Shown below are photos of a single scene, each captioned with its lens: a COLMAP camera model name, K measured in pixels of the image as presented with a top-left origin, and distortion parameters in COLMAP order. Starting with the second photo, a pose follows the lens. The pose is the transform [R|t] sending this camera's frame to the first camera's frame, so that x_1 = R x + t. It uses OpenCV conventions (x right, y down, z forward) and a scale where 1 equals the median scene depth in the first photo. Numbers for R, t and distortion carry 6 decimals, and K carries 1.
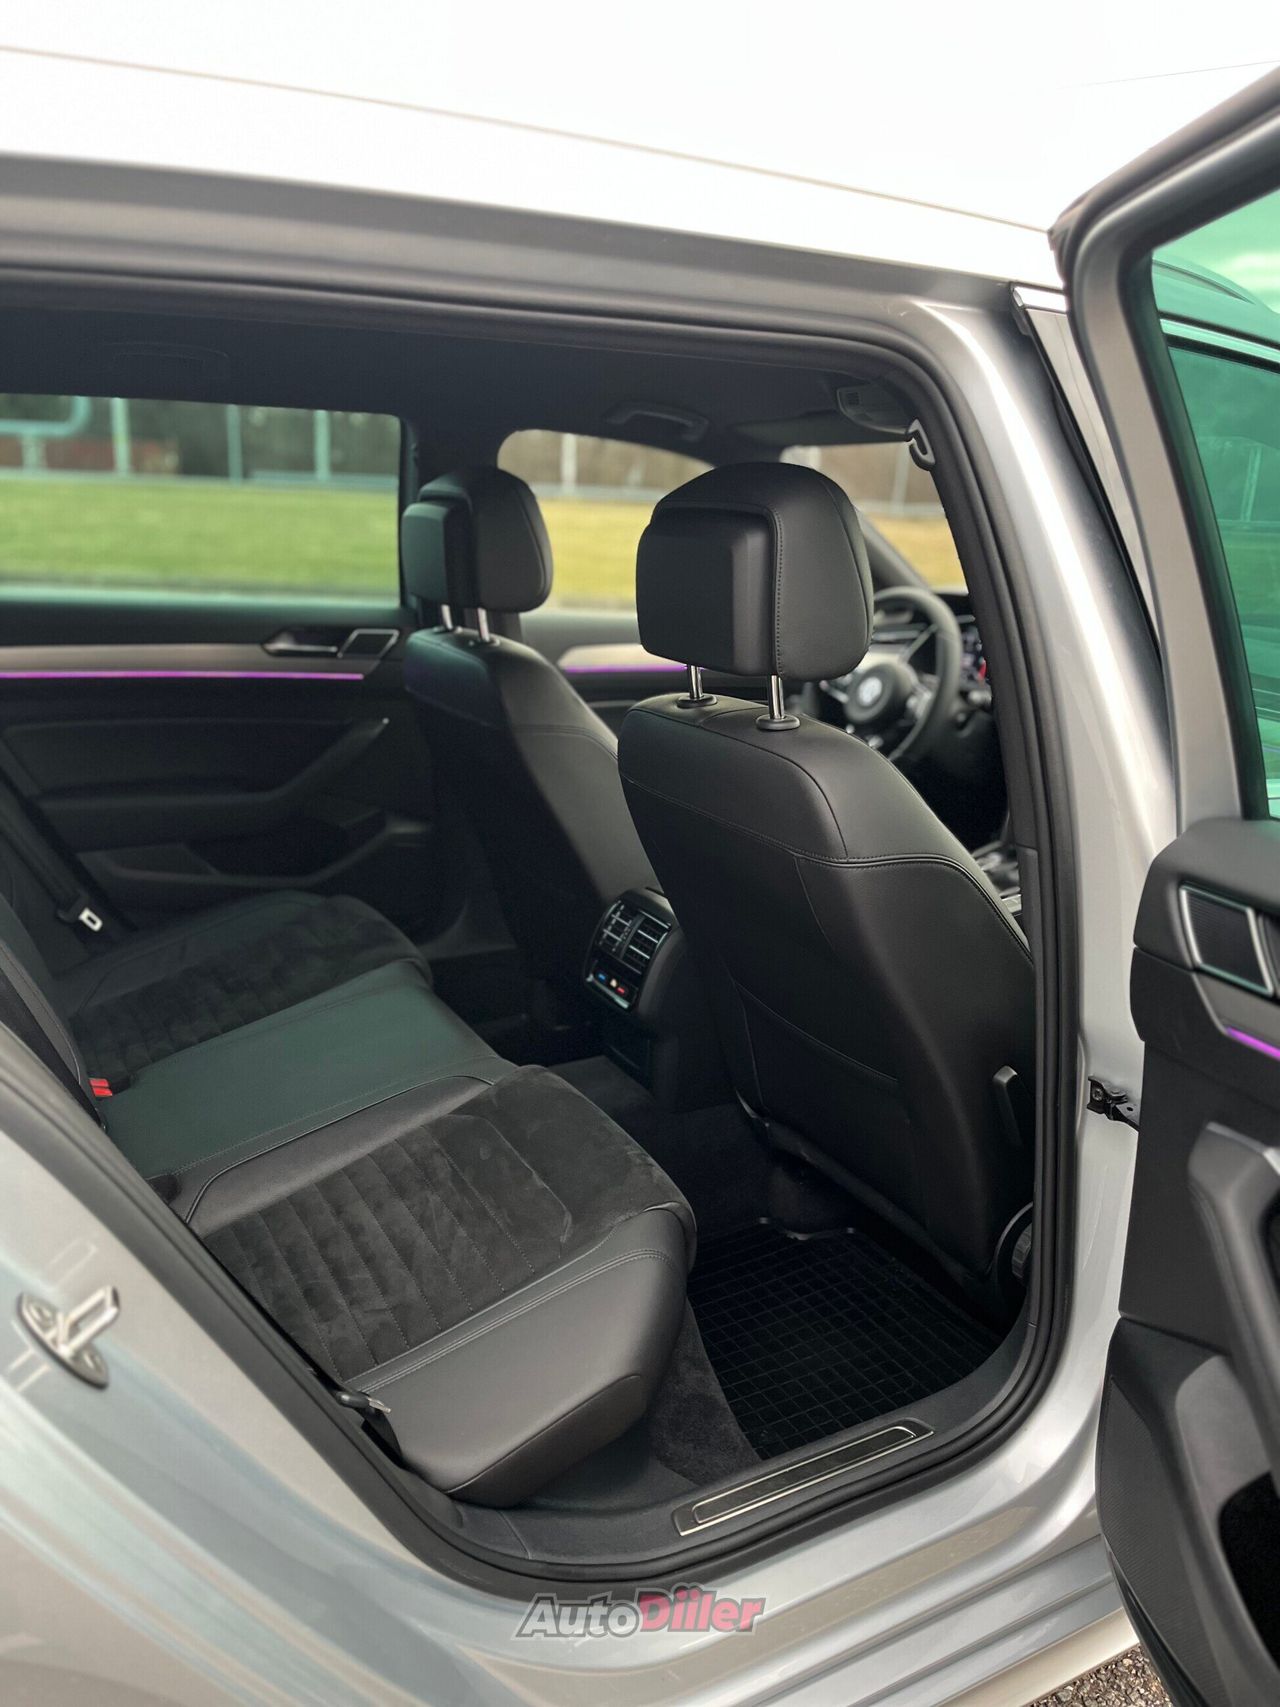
lens RADIAL K [[1288.4, 0, 639.8], [0, 1288.4, 843.5], [0, 0, 1]] dist [0.060501, -0.083258]
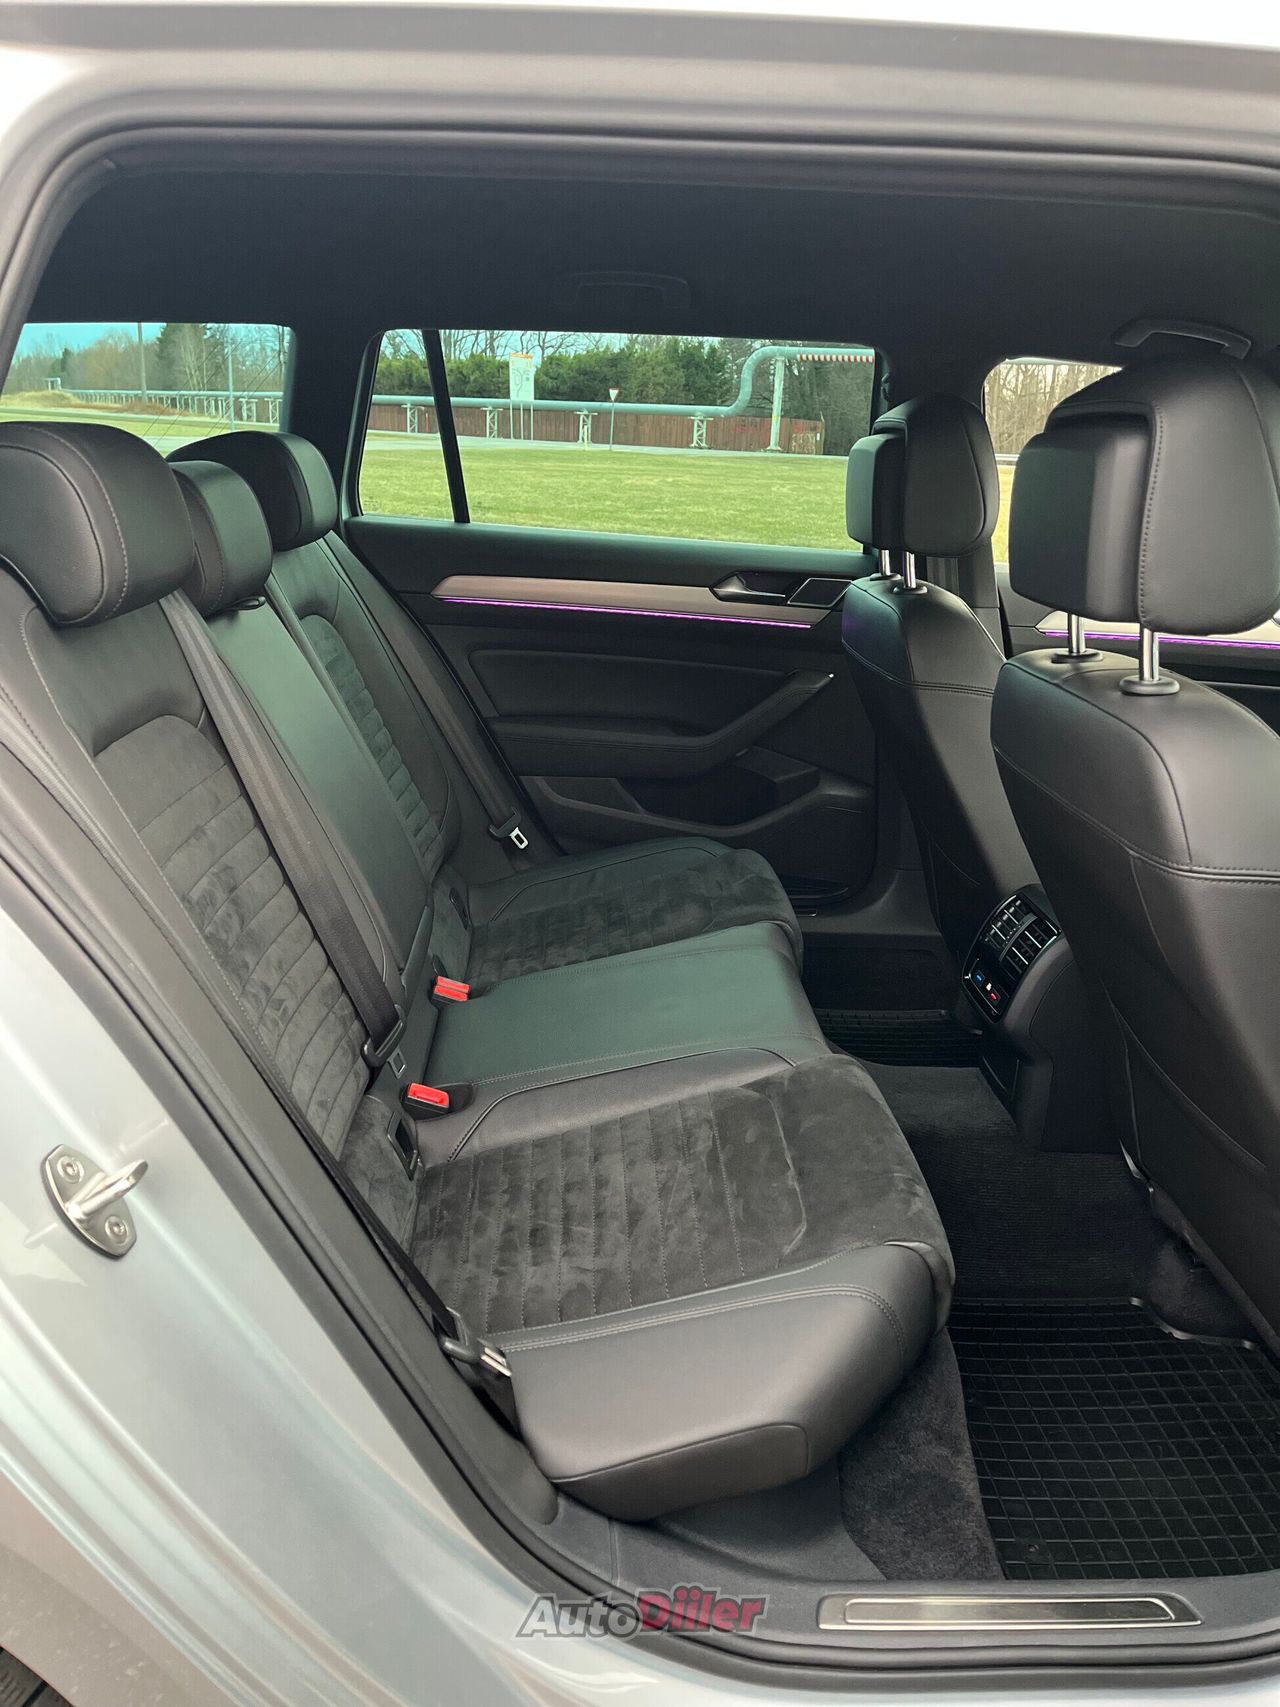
lens RADIAL K [[1288.4, 0, 638.3], [0, 1288.4, 851.2], [0, 0, 1]] dist [0.060501, -0.083258]
pose [[0.893754, 0.136889, -0.427159, 0.165014], [-0.127839, 0.990536, 0.049950, 0.005969], [0.429954, 0.009964, 0.902796, 0.140628]]
